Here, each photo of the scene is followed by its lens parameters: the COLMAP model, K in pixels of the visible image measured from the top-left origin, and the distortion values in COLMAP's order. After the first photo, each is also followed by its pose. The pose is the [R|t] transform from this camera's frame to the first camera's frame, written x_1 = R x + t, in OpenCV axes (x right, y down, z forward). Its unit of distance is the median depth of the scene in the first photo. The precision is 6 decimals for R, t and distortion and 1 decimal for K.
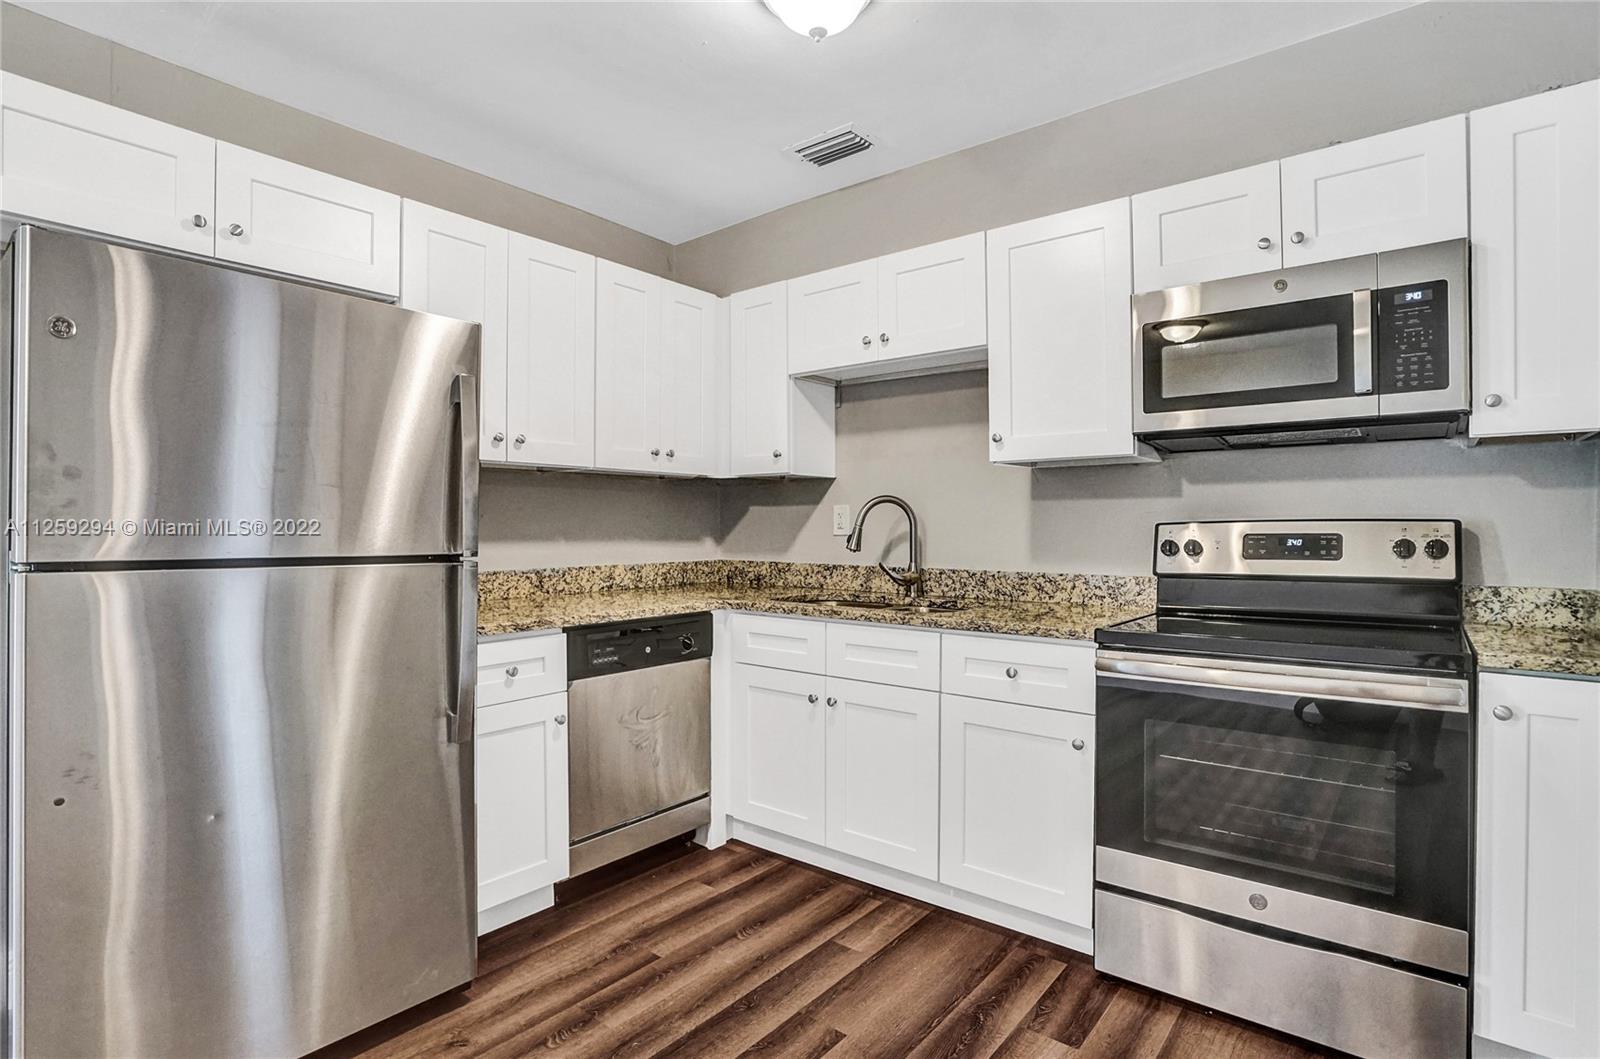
lens RADIAL K [[740.7, 0, 798.0], [0, 740.7, 544.5], [0, 0, 1]] dist [-0.038073, 0.012634]
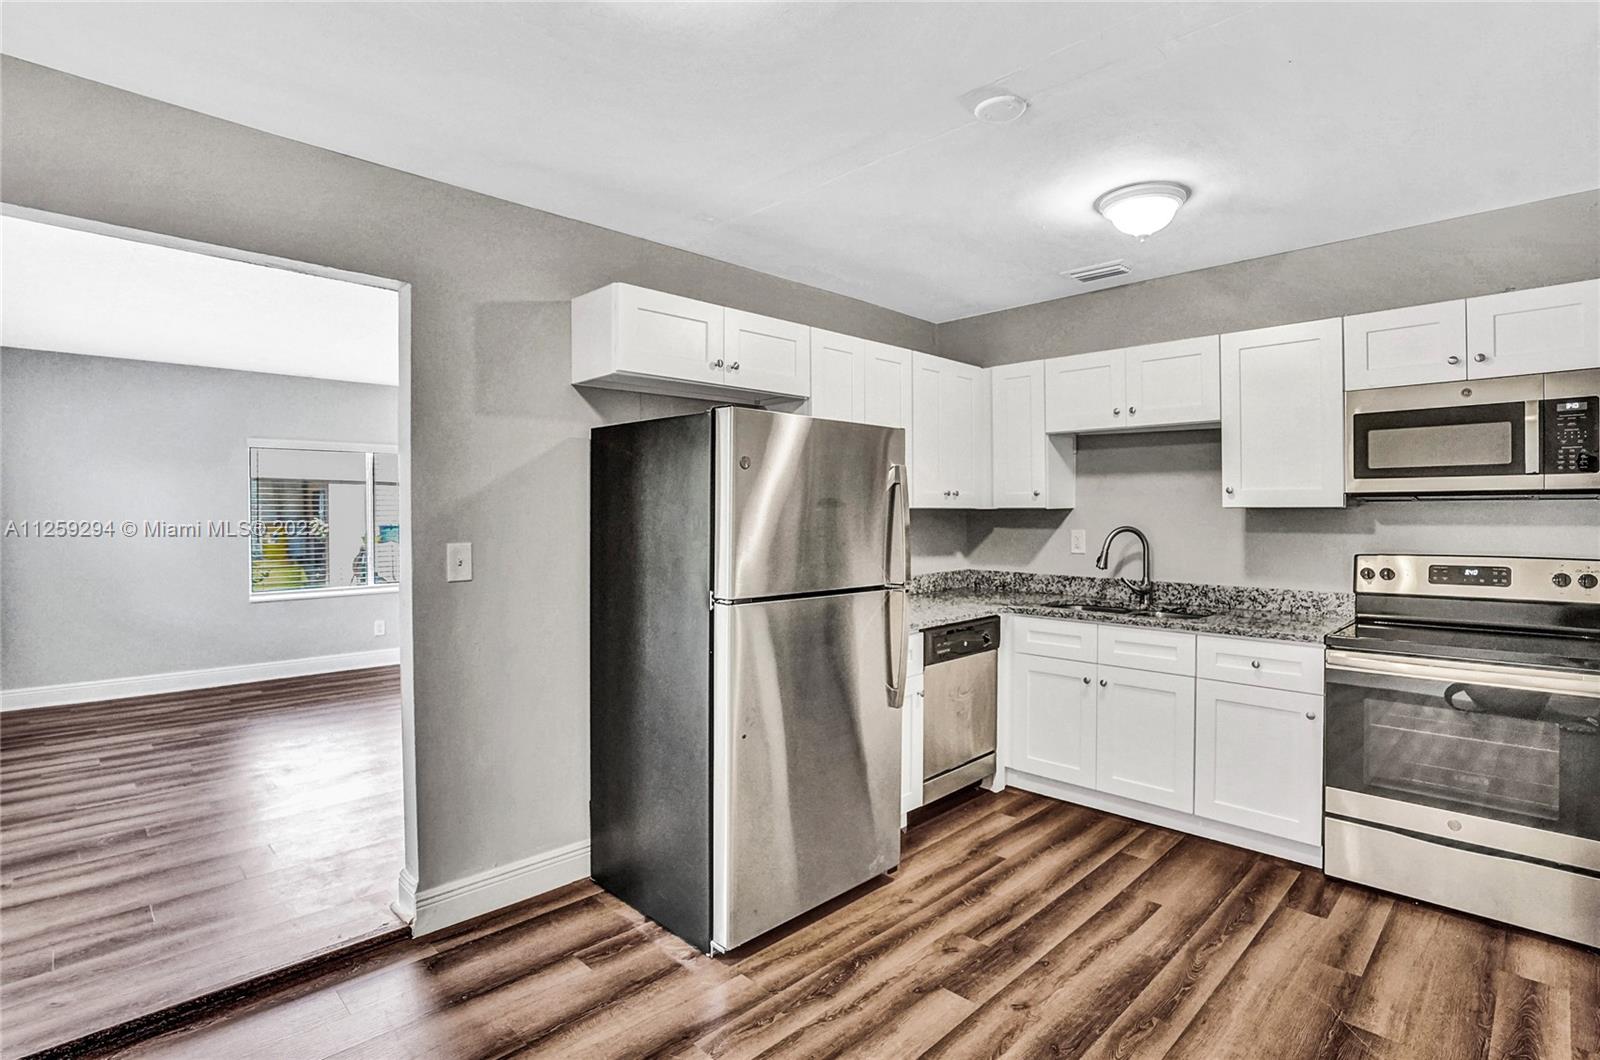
lens RADIAL K [[765.9, 0, 787.2], [0, 765.9, 521.5], [0, 0, 1]] dist [-0.036022, 0.016355]
pose [[0.996159, 0.000702, -0.087560, -0.425514], [-0.000470, 0.999996, 0.002672, -0.091860], [0.087561, -0.002620, 0.996156, -0.462307]]
